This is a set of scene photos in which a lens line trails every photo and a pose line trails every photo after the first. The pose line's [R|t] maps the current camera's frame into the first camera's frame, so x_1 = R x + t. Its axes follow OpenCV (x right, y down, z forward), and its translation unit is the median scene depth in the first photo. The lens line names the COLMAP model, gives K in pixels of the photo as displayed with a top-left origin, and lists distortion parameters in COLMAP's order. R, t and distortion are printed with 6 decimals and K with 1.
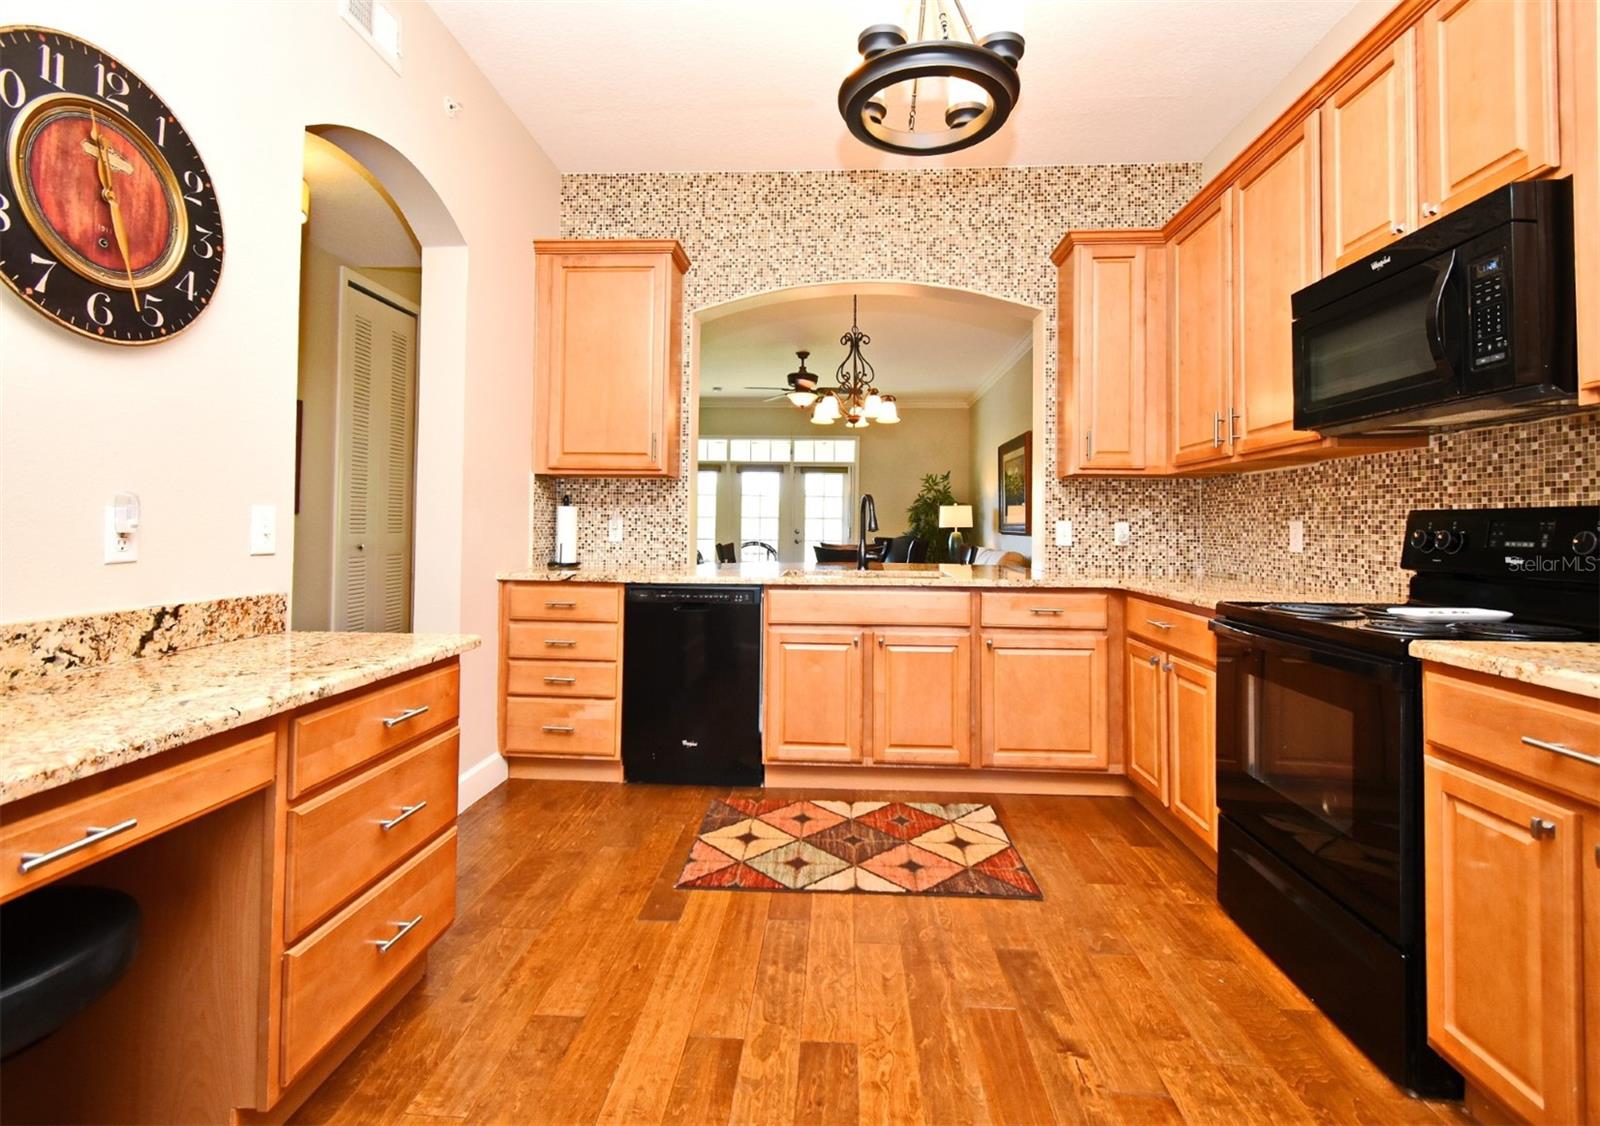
lens RADIAL K [[709.5, 0, 840.2], [0, 709.5, 511.9], [0, 0, 1]] dist [-0.000097, -0.000538]
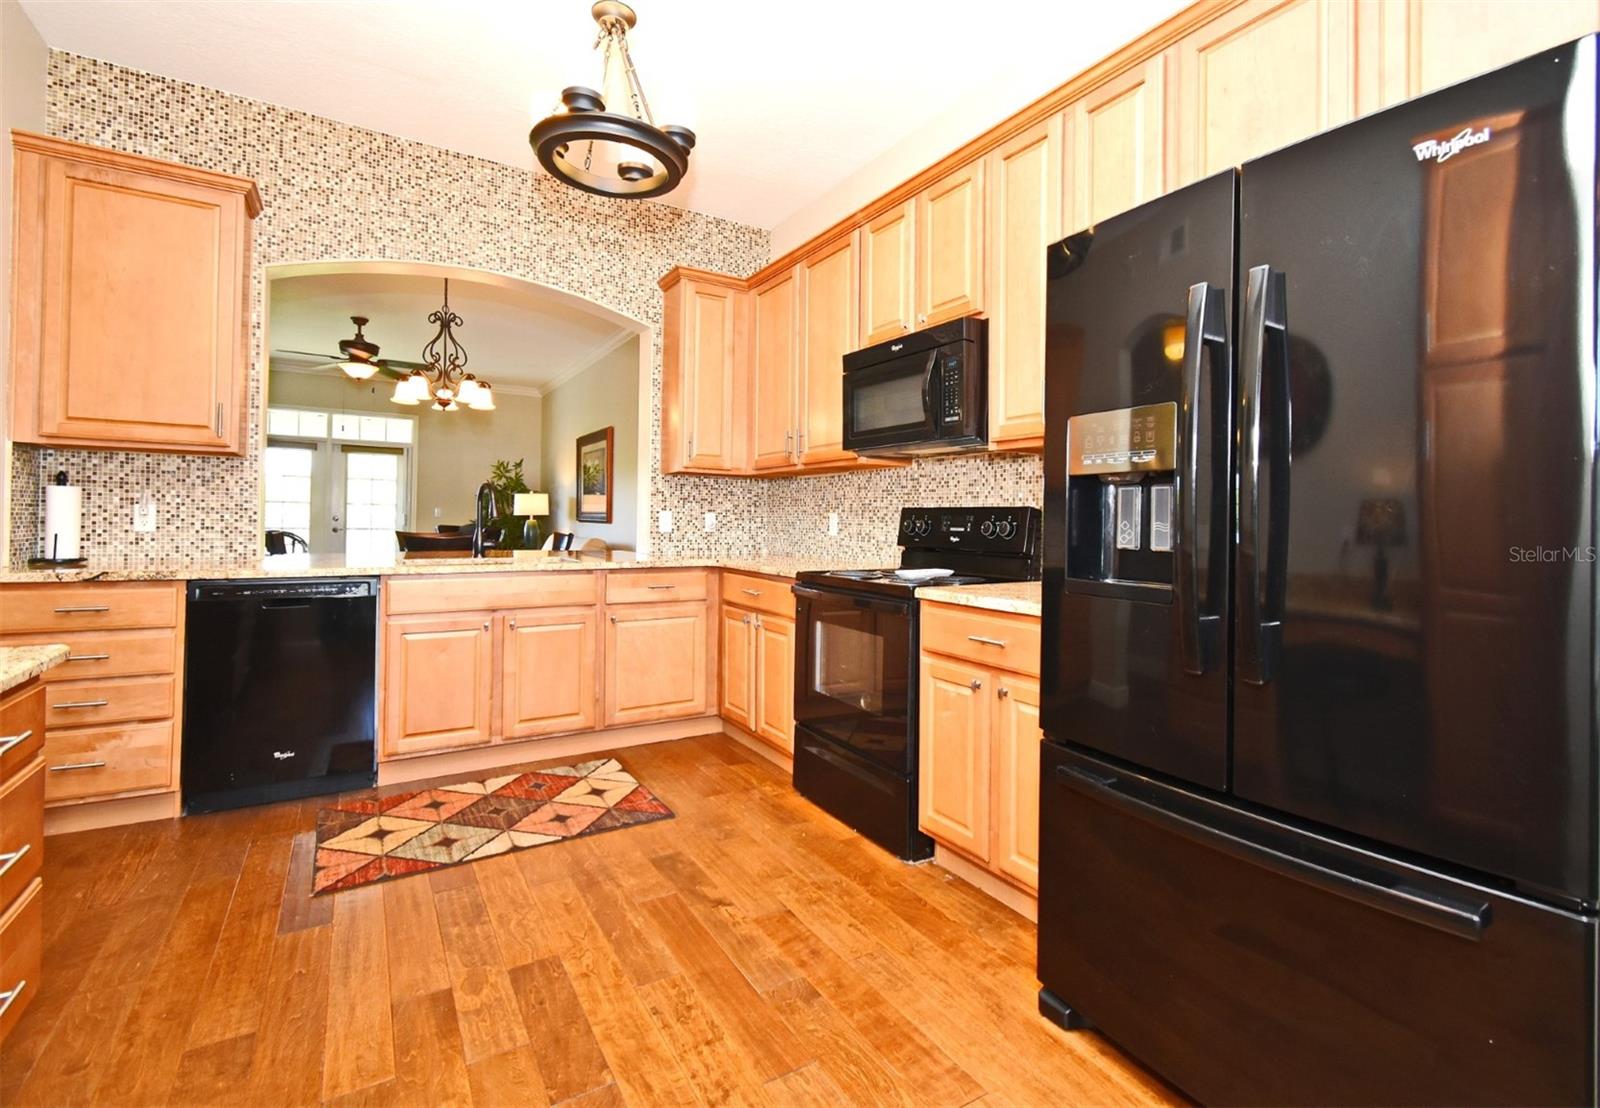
lens RADIAL K [[674.0, 0, 822.9], [0, 674.0, 510.6], [0, 0, 1]] dist [0.000150, -0.000132]
pose [[0.823786, 0.010900, 0.566797, -0.130886], [-0.019376, 0.999772, 0.008934, -0.003691], [-0.566570, -0.018342, 0.823809, -0.081536]]
